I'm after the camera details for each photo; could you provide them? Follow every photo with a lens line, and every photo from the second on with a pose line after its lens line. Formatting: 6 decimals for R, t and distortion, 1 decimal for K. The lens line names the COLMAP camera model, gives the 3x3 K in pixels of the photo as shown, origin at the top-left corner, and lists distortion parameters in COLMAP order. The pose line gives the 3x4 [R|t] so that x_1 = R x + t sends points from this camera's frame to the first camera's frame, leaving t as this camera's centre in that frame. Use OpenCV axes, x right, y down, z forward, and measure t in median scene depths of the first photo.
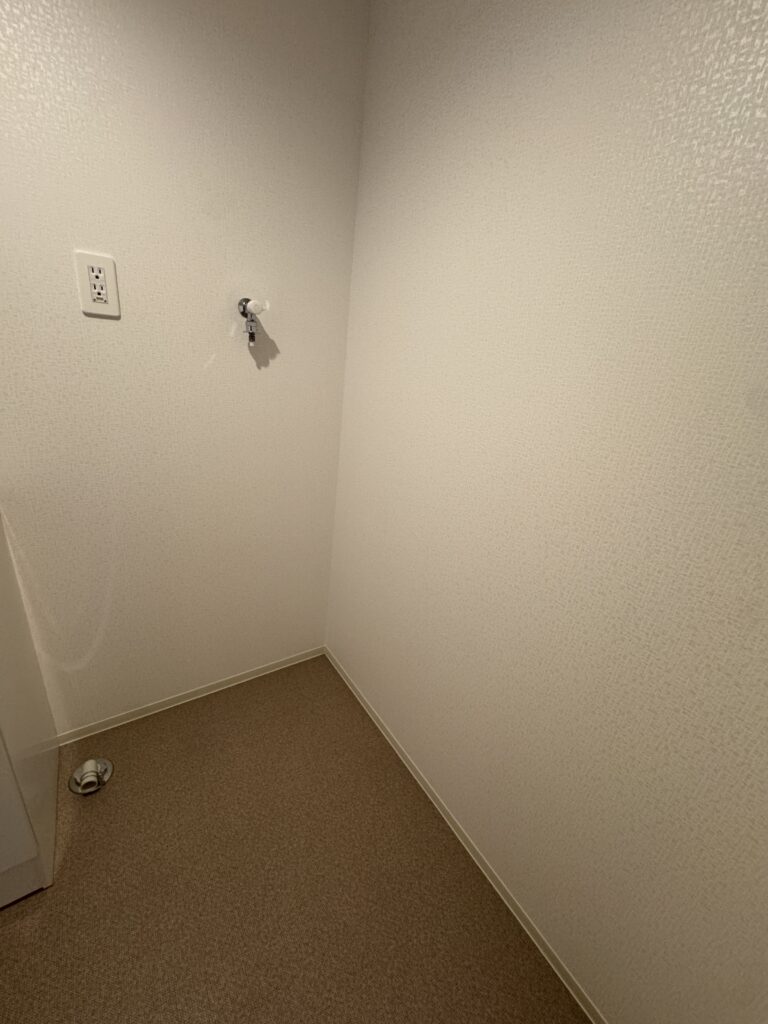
lens RADIAL K [[409.6, 0, 384.0], [0, 409.6, 512.0], [0, 0, 1]] dist [-0.001357, -0.000030]
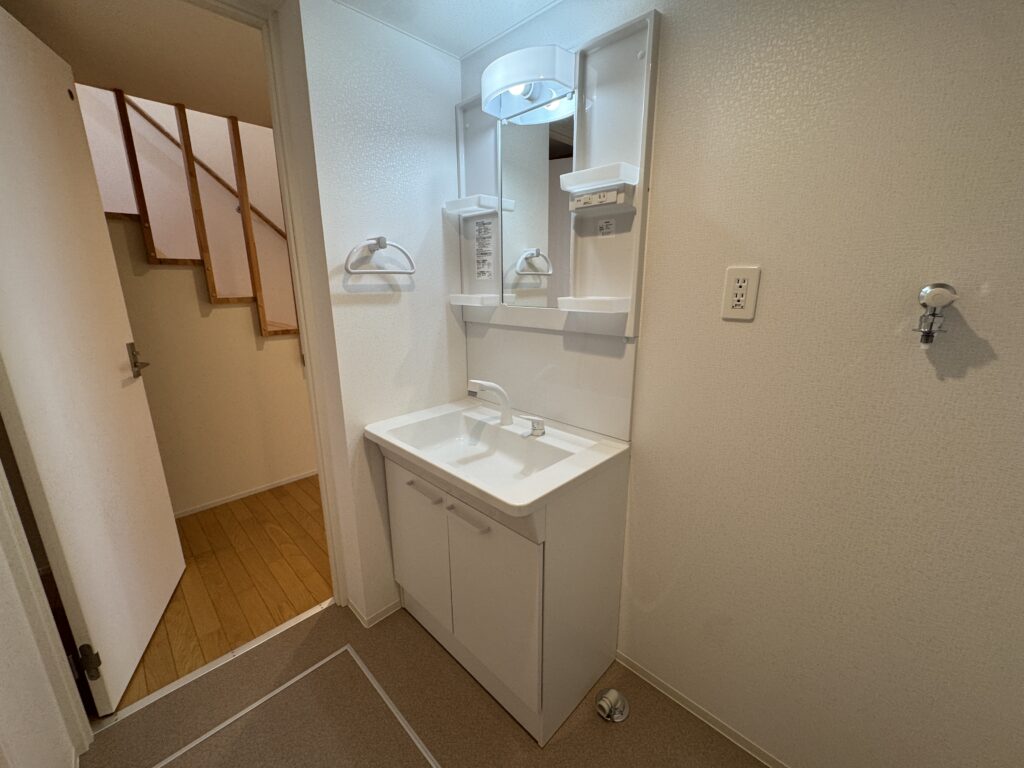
lens RADIAL K [[409.6, 0, 513.8], [0, 409.6, 387.3], [0, 0, 1]] dist [-0.001357, -0.000030]
pose [[0.192595, 0.135945, -0.971816, 0.249393], [-0.342534, 0.937374, 0.063243, -0.181212], [0.919553, 0.320700, 0.227099, 0.278996]]
